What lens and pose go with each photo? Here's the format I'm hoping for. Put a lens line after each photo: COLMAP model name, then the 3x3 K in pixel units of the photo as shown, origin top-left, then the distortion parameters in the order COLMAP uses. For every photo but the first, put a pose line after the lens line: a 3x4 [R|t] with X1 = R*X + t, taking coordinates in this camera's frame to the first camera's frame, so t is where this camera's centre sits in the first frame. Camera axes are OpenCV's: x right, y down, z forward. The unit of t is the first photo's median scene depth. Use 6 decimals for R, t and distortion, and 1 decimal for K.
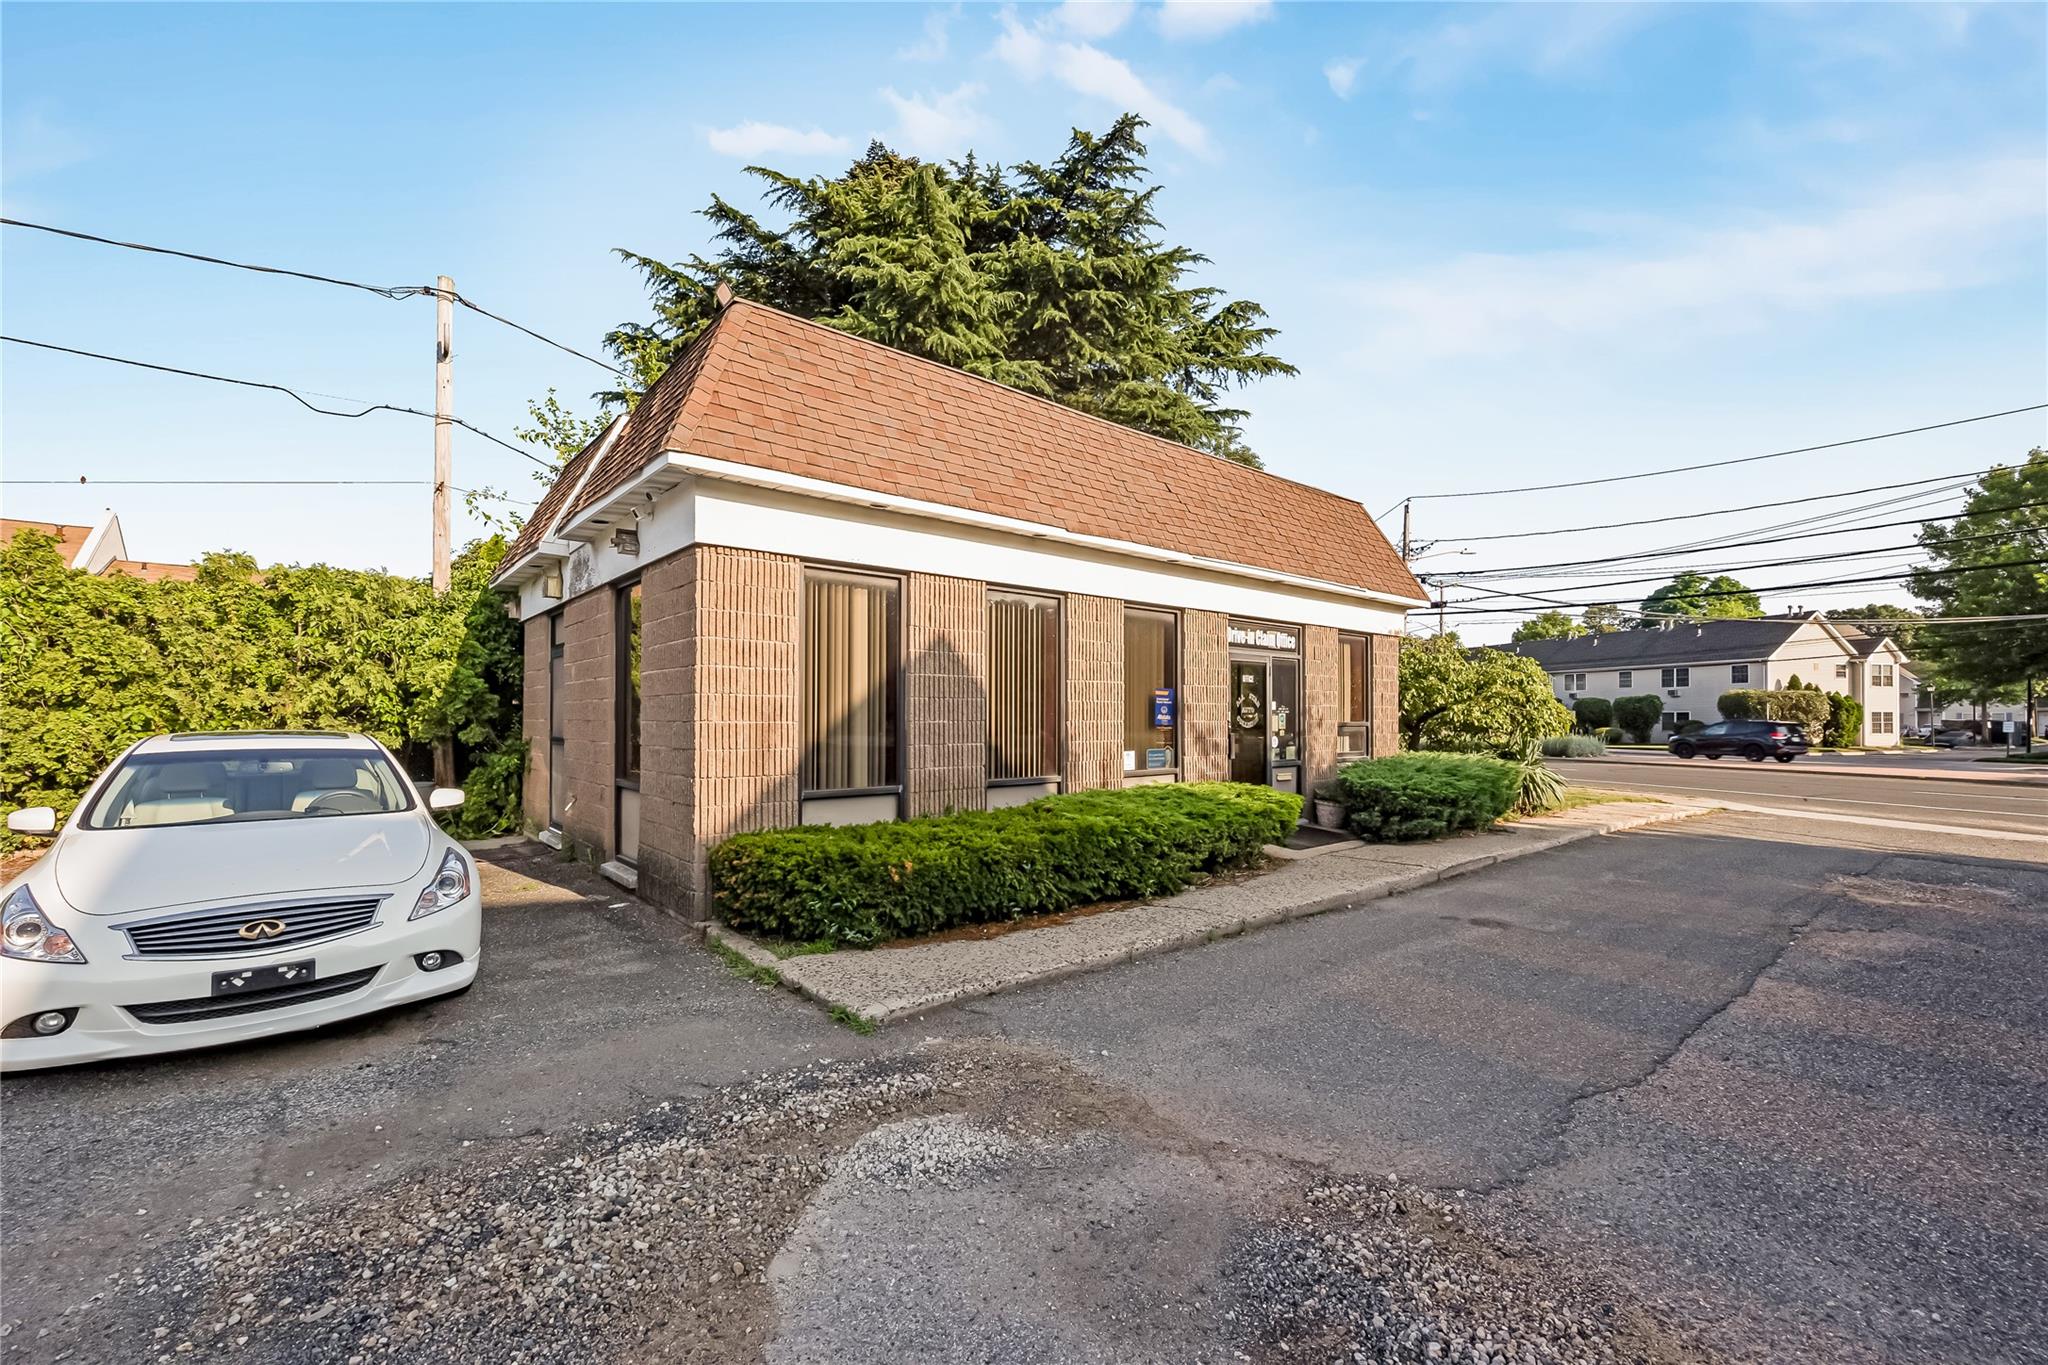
lens RADIAL K [[812.2, 0, 1024.0], [0, 812.2, 682.5], [0, 0, 1]] dist [-0.001379, -0.000049]
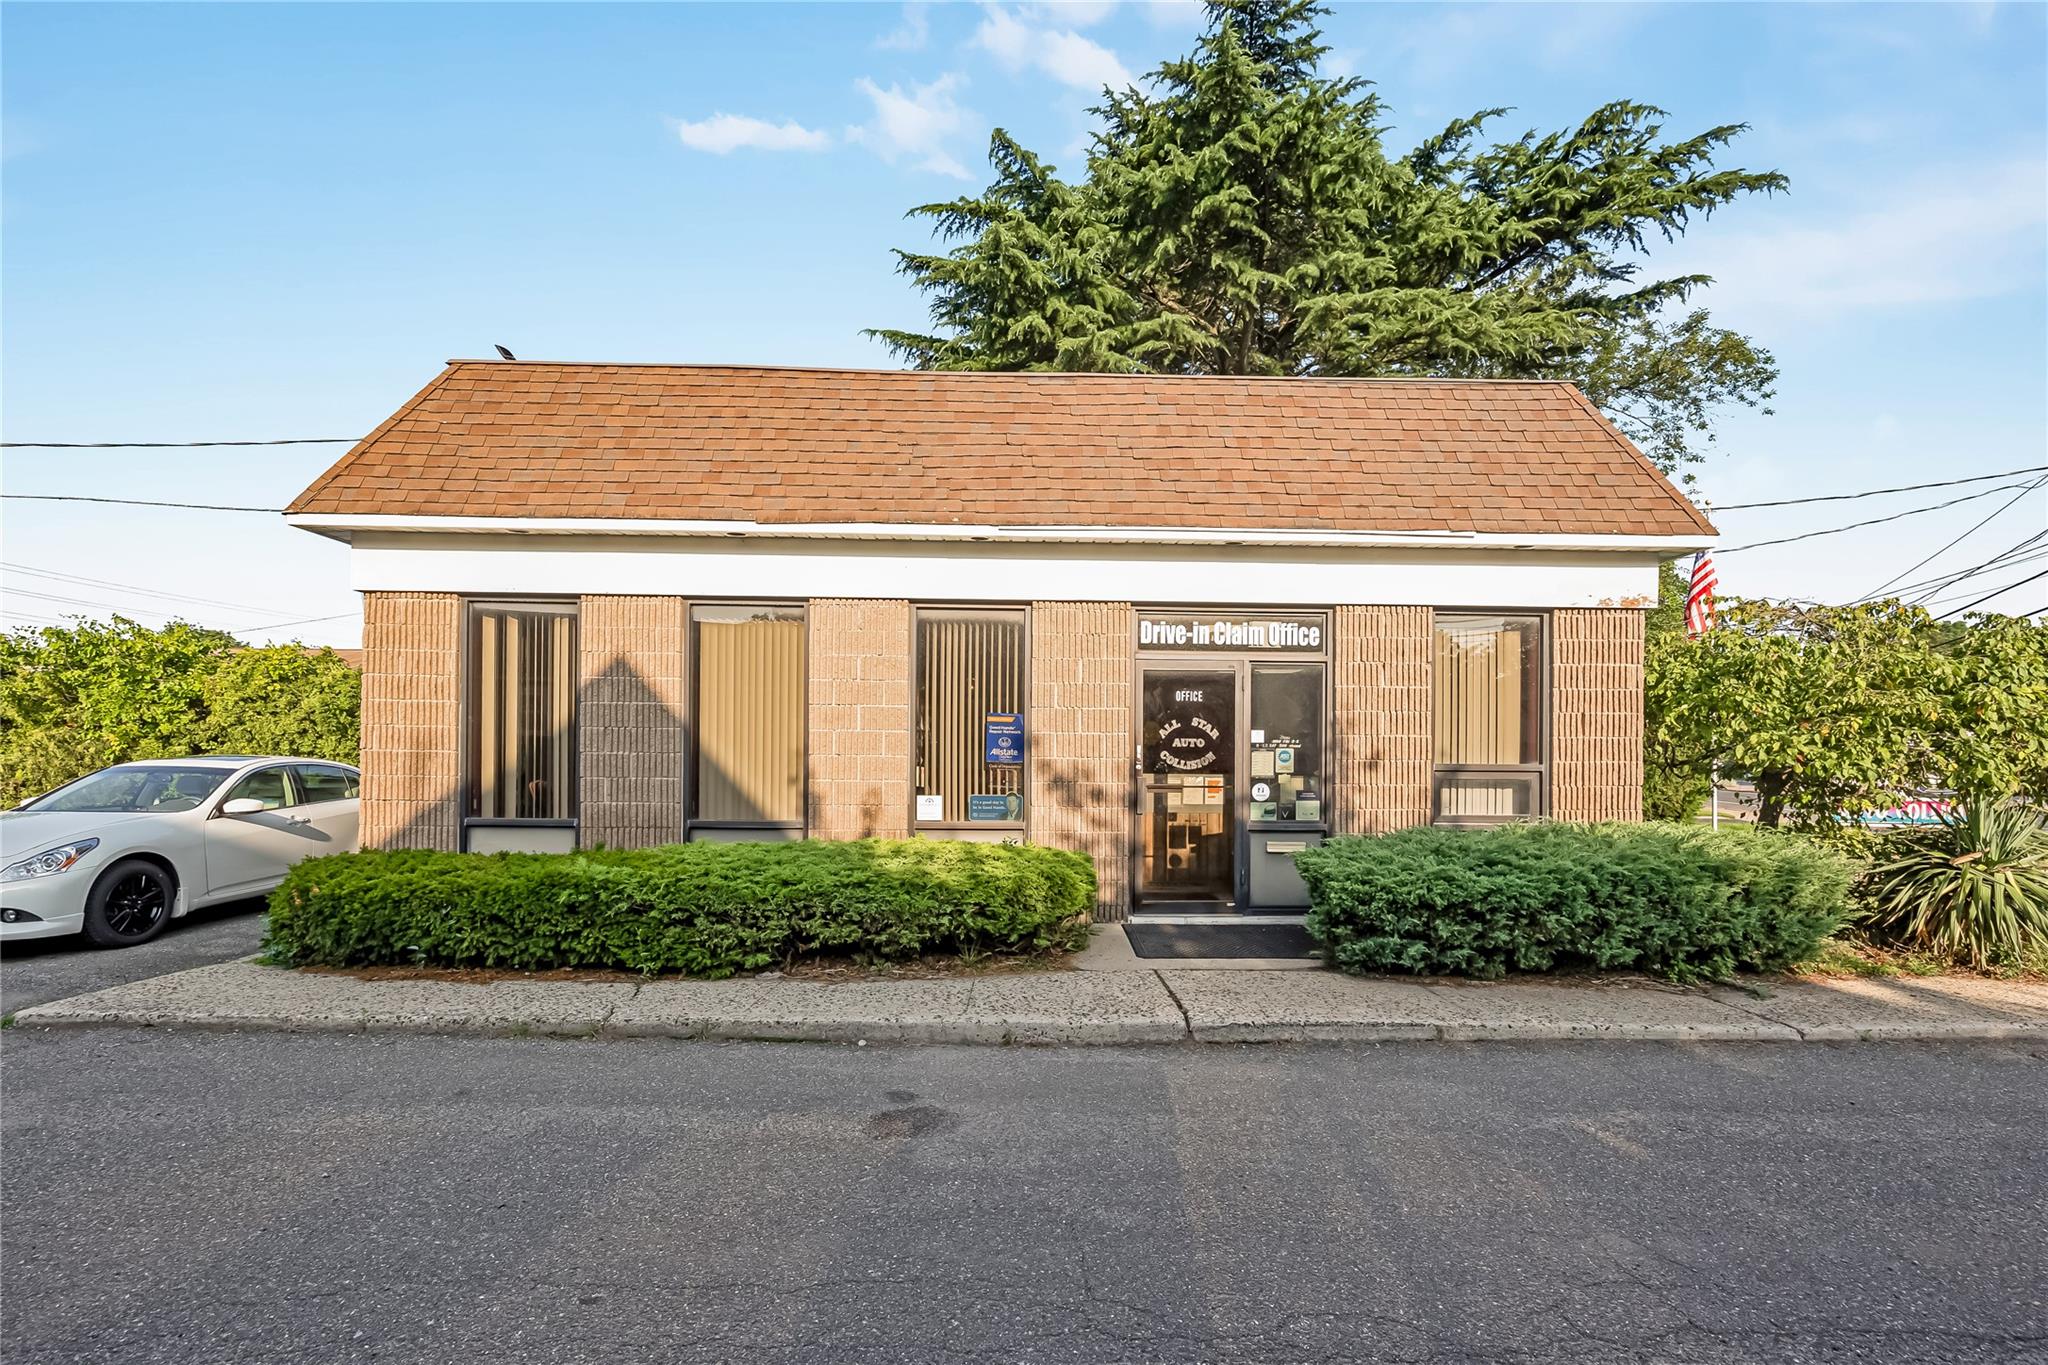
lens RADIAL K [[844.6, 0, 1024.0], [0, 844.6, 737.8], [0, 0, 1]] dist [-0.005264, 0.000084]
pose [[0.785982, -0.010197, -0.618165, 0.604436], [0.017594, 0.999828, 0.005878, 0.023716], [0.617999, -0.015496, 0.786026, 0.373881]]
